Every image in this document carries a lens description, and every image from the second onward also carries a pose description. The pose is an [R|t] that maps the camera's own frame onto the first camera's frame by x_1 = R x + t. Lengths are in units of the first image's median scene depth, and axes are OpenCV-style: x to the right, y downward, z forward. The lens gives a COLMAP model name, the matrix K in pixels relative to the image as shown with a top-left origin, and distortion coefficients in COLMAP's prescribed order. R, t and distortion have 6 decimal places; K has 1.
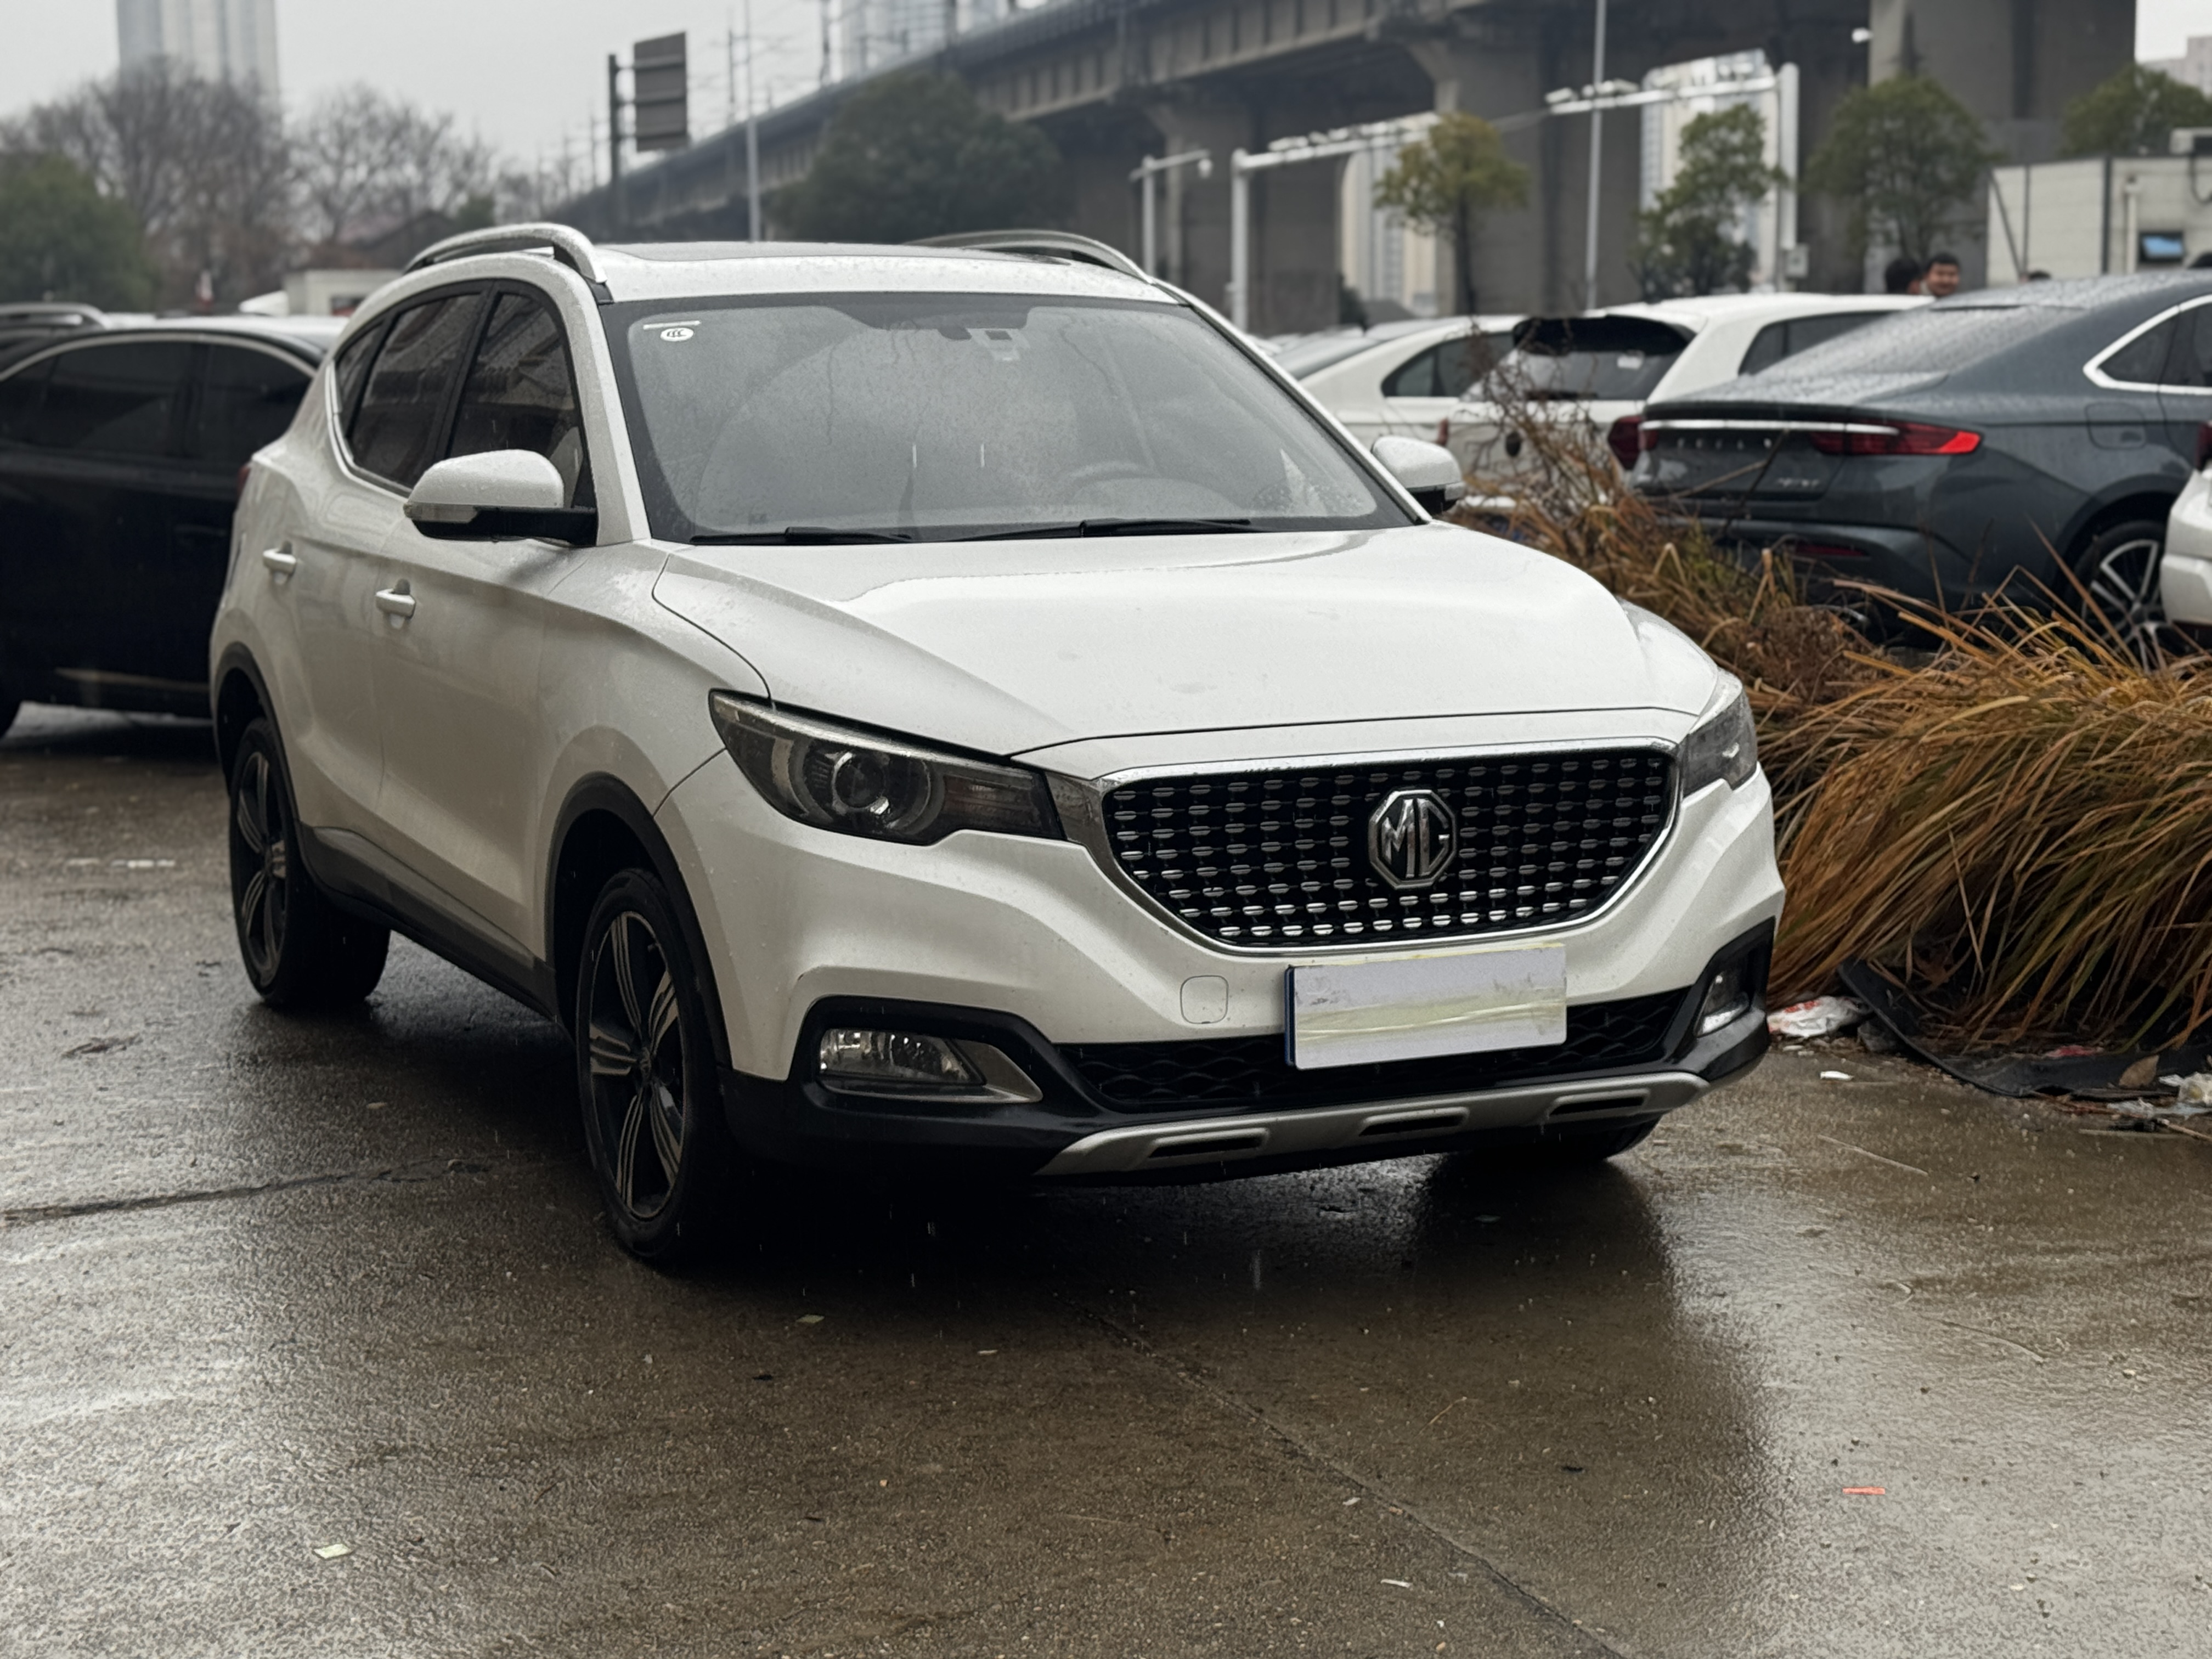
lens RADIAL K [[3672.8, 0, 1119.1], [0, 3672.8, 824.2], [0, 0, 1]] dist [0.140506, 0.000000]
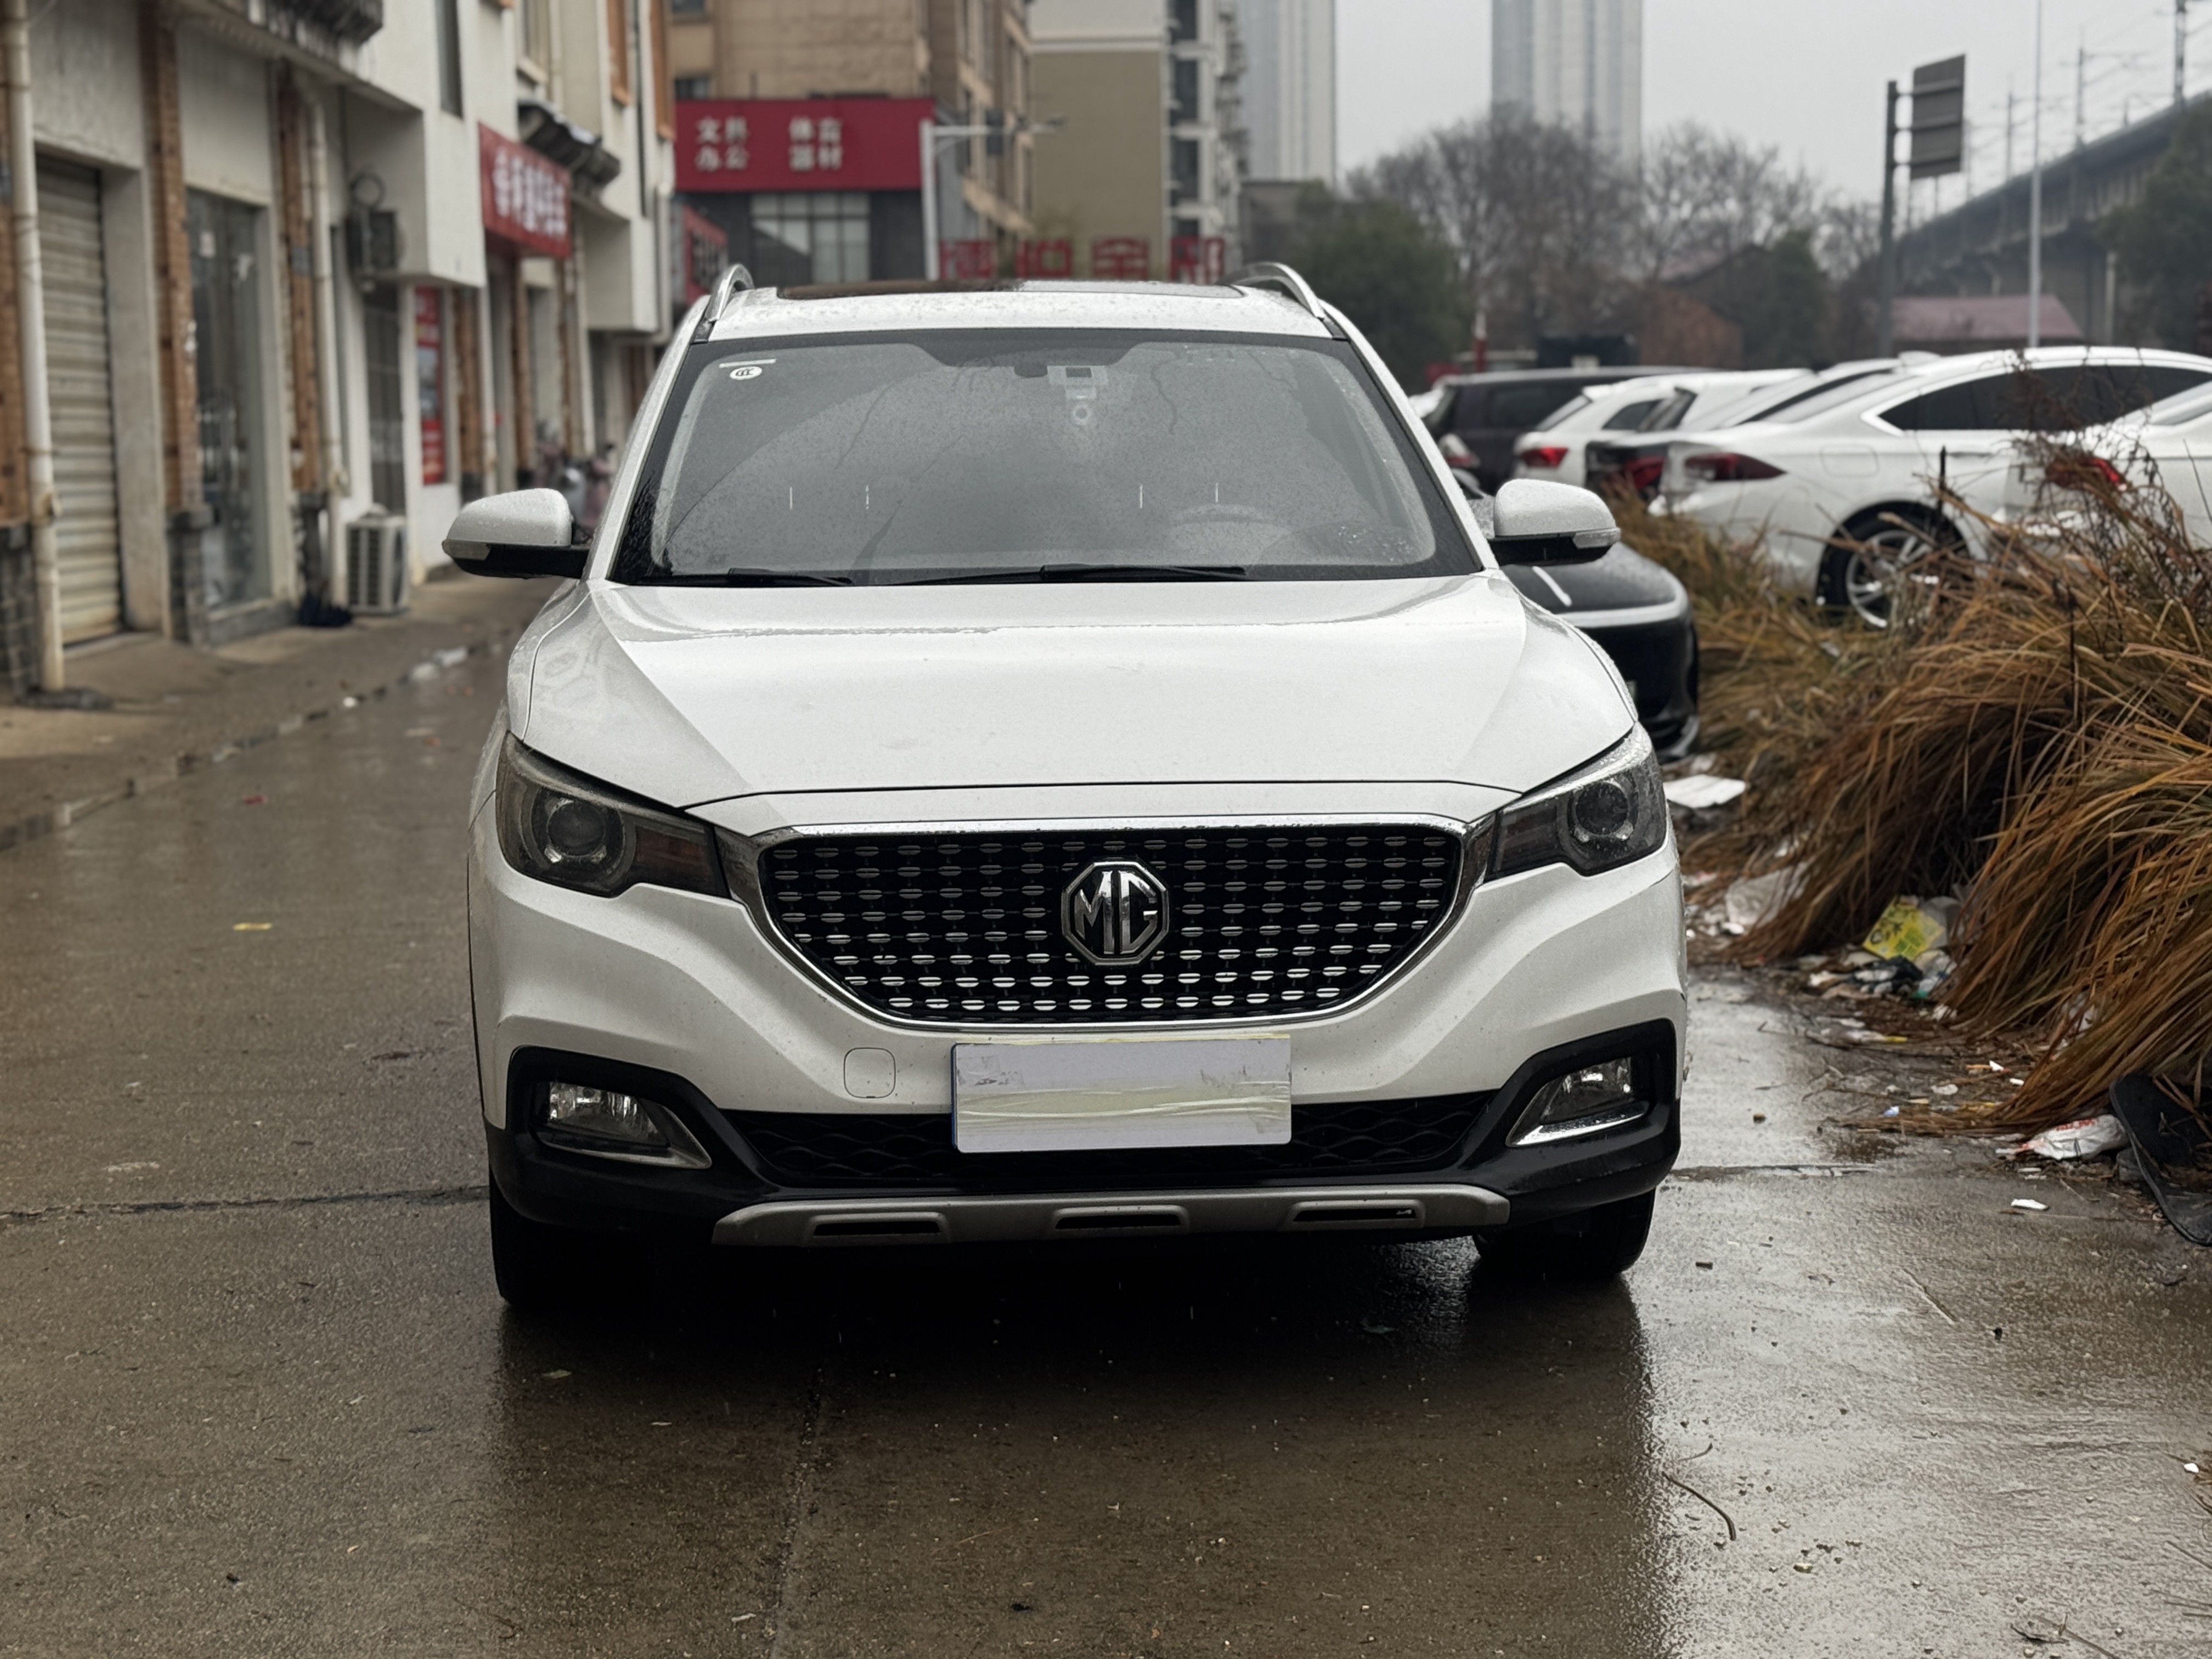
lens RADIAL K [[3672.8, 0, 1117.7], [0, 3672.8, 845.6], [0, 0, 1]] dist [0.140506, 0.000000]
pose [[0.938708, 0.040159, -0.342366, 0.385881], [-0.041261, 0.999140, 0.004068, -0.016513], [0.342235, 0.010307, 0.939558, 0.122934]]
